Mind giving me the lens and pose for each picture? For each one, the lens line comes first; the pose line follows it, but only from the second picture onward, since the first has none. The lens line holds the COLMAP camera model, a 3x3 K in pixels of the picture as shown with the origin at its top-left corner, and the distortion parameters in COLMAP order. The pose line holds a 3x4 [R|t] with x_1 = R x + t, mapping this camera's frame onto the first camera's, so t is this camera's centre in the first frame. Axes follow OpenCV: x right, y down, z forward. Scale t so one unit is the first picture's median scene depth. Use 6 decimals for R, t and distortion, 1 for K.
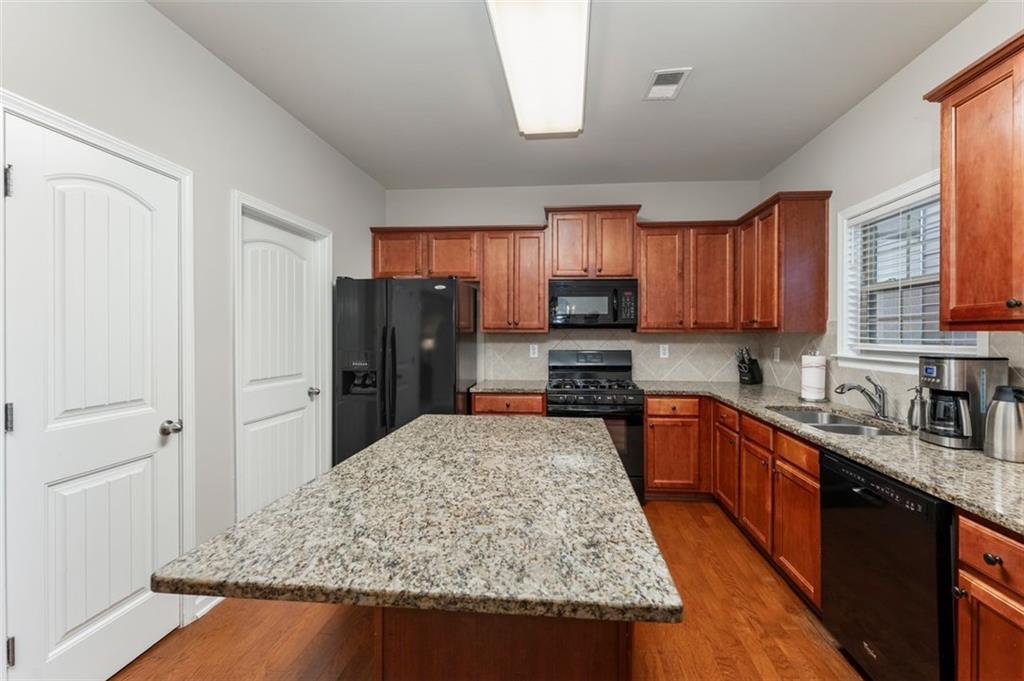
lens RADIAL K [[422.0, 0, 535.4], [0, 422.0, 340.3], [0, 0, 1]] dist [-0.004702, 0.000328]
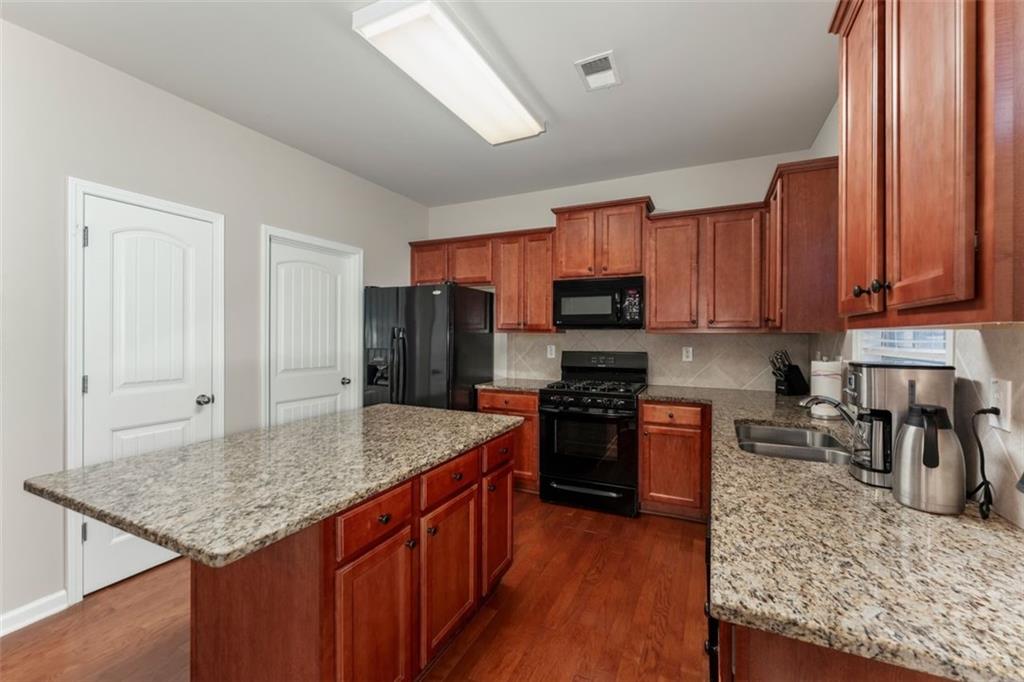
lens RADIAL K [[422.0, 0, 517.6], [0, 422.0, 338.3], [0, 0, 1]] dist [-0.004702, 0.000328]
pose [[0.935212, 0.004609, -0.354058, 0.350970], [-0.007870, 0.999939, -0.007772, 0.002540], [0.354001, 0.010055, 0.935191, 0.036272]]
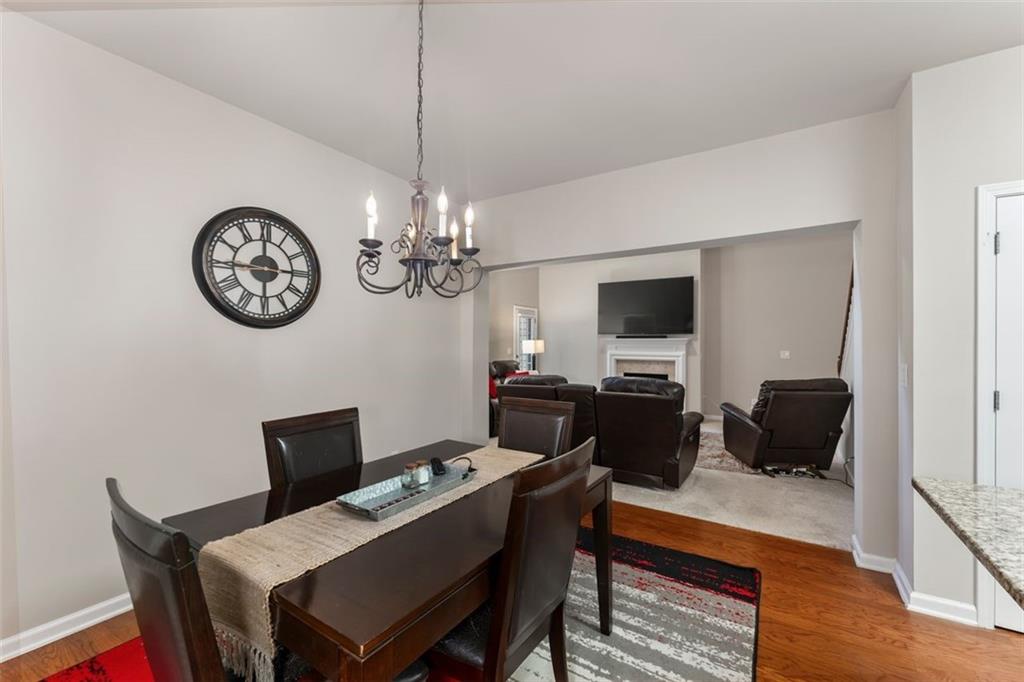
lens RADIAL K [[422.0, 0, 510.3], [0, 422.0, 336.9], [0, 0, 1]] dist [-0.004702, 0.000328]
pose [[-0.481609, -0.015124, -0.876256, 0.373428], [-0.021101, 0.999761, -0.005658, 0.000562], [0.876132, 0.015764, -0.481813, 0.081276]]
